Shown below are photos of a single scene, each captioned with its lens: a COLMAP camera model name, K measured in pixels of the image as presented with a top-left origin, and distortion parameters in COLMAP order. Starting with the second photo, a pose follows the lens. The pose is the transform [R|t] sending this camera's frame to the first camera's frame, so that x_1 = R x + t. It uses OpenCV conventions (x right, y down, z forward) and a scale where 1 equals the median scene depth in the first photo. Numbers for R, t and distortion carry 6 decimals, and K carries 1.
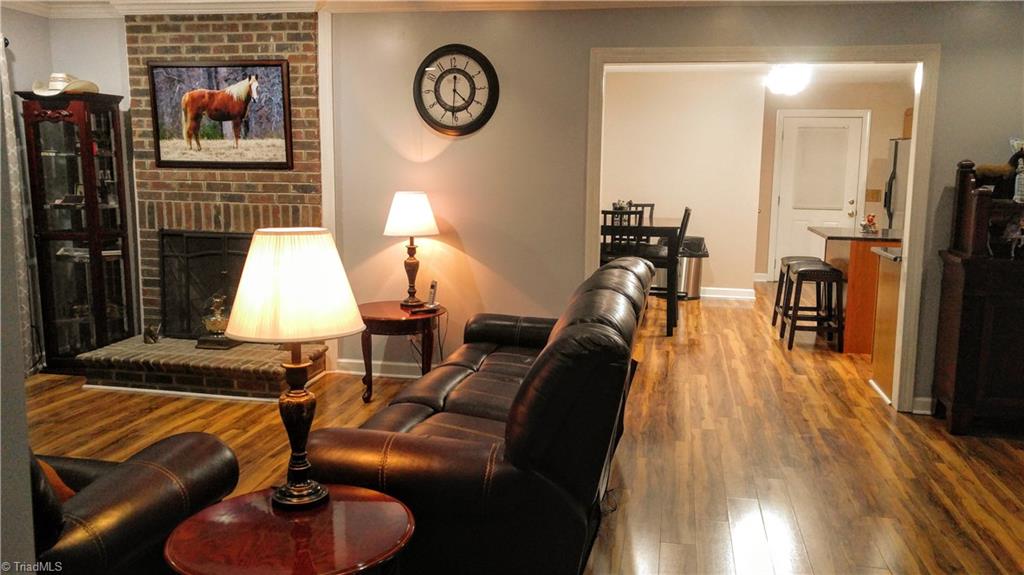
lens RADIAL K [[827.6, 0, 512.0], [0, 827.6, 287.5], [0, 0, 1]] dist [0.002694, -0.004007]
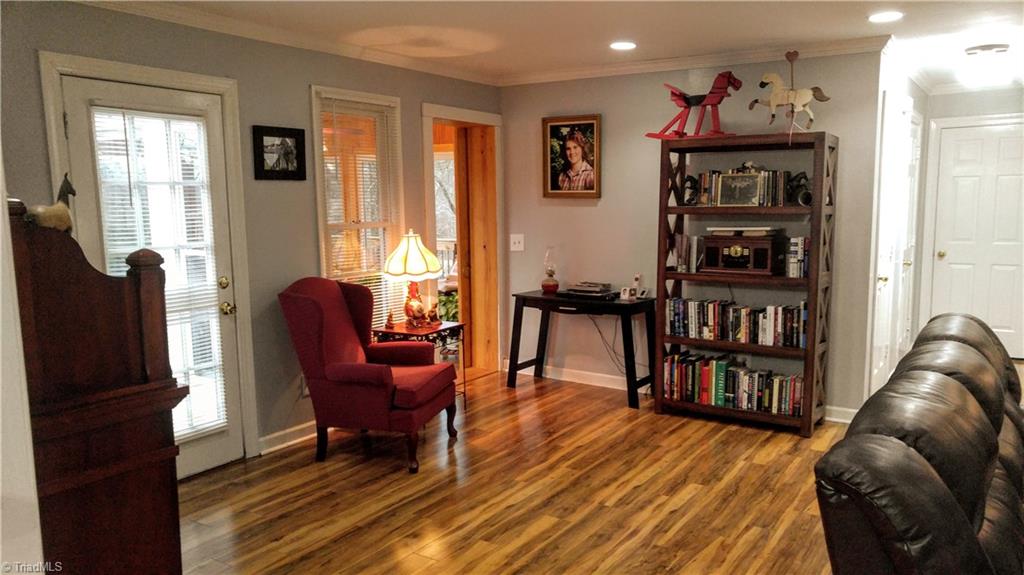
lens RADIAL K [[759.1, 0, 507.4], [0, 759.1, 299.7], [0, 0, 1]] dist [0.002052, 0.036327]
pose [[-0.925697, -0.058132, 0.373773, 0.142193], [0.051194, 0.959776, 0.276061, -0.165684], [-0.374786, 0.274683, -0.885486, 1.045463]]
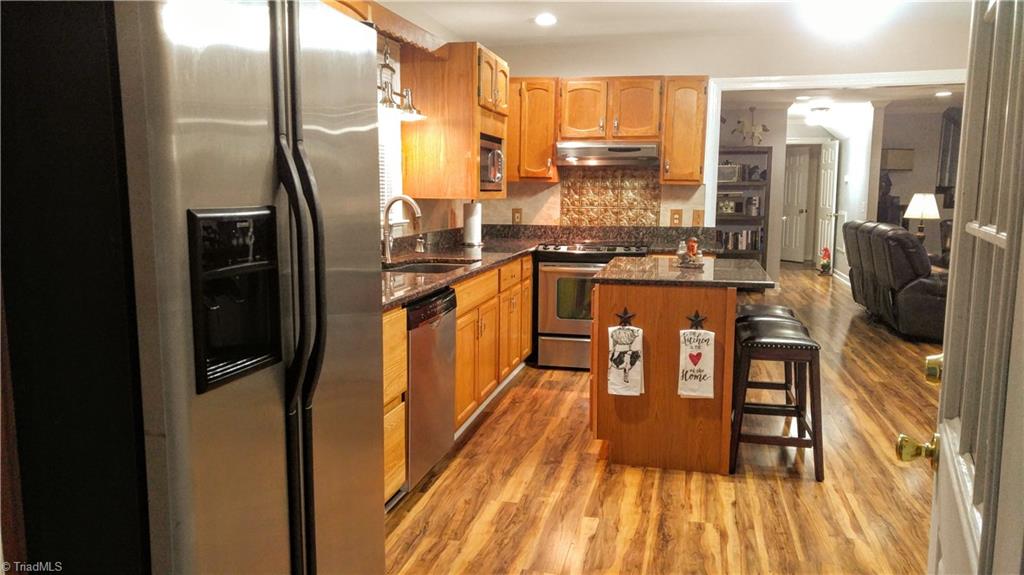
lens RADIAL K [[776.9, 0, 509.3], [0, 776.9, 308.7], [0, 0, 1]] dist [-0.006506, -0.009952]
pose [[-0.999429, -0.018461, 0.028307, 0.692331], [-0.009172, 0.954353, 0.298539, -0.268185], [-0.032527, 0.298109, -0.953977, 1.990019]]
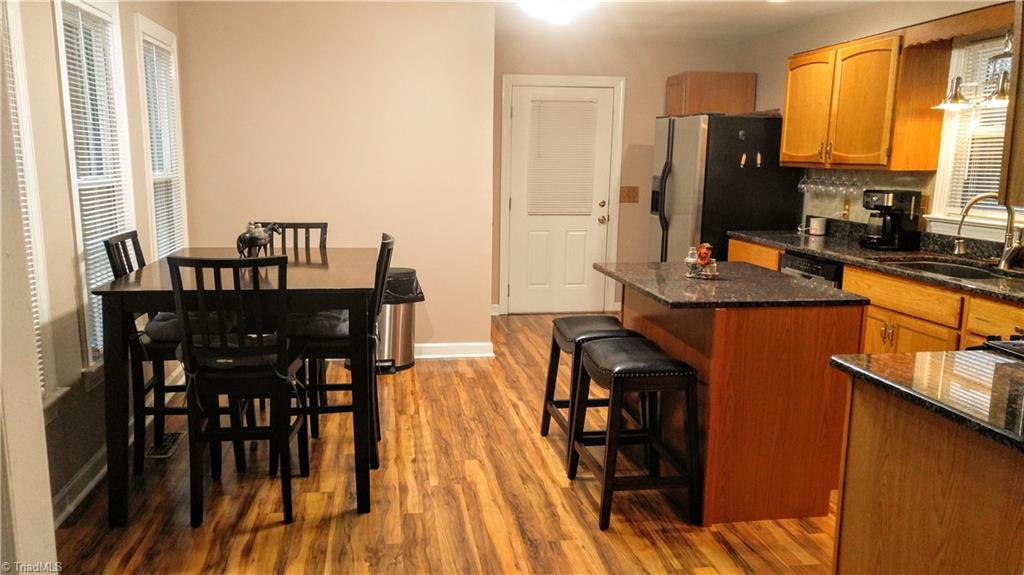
lens RADIAL K [[759.1, 0, 507.4], [0, 759.1, 299.7], [0, 0, 1]] dist [0.002052, 0.036327]
pose [[0.935463, -0.066138, 0.347181, 0.154255], [0.050131, 0.997233, 0.054896, -0.106077], [-0.349851, -0.033949, 0.936190, 0.701238]]
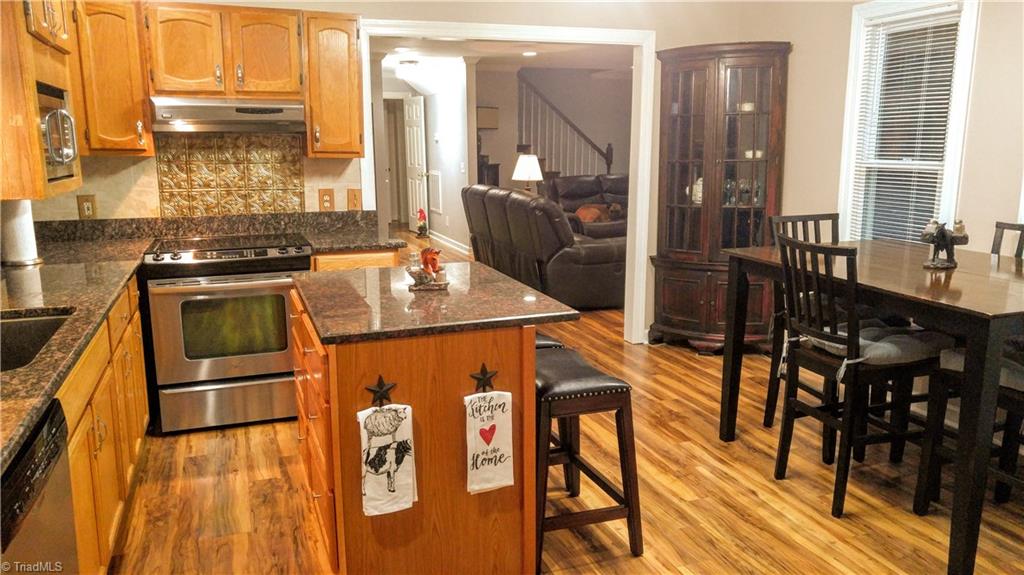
lens RADIAL K [[777.8, 0, 512.0], [0, 777.8, 287.5], [0, 0, 1]] dist [0.008563, 0.004067]
pose [[-0.852051, 0.089961, -0.515670, 0.762859], [-0.084334, 0.948661, 0.304845, -0.249426], [0.516620, 0.303232, -0.800721, 1.706174]]
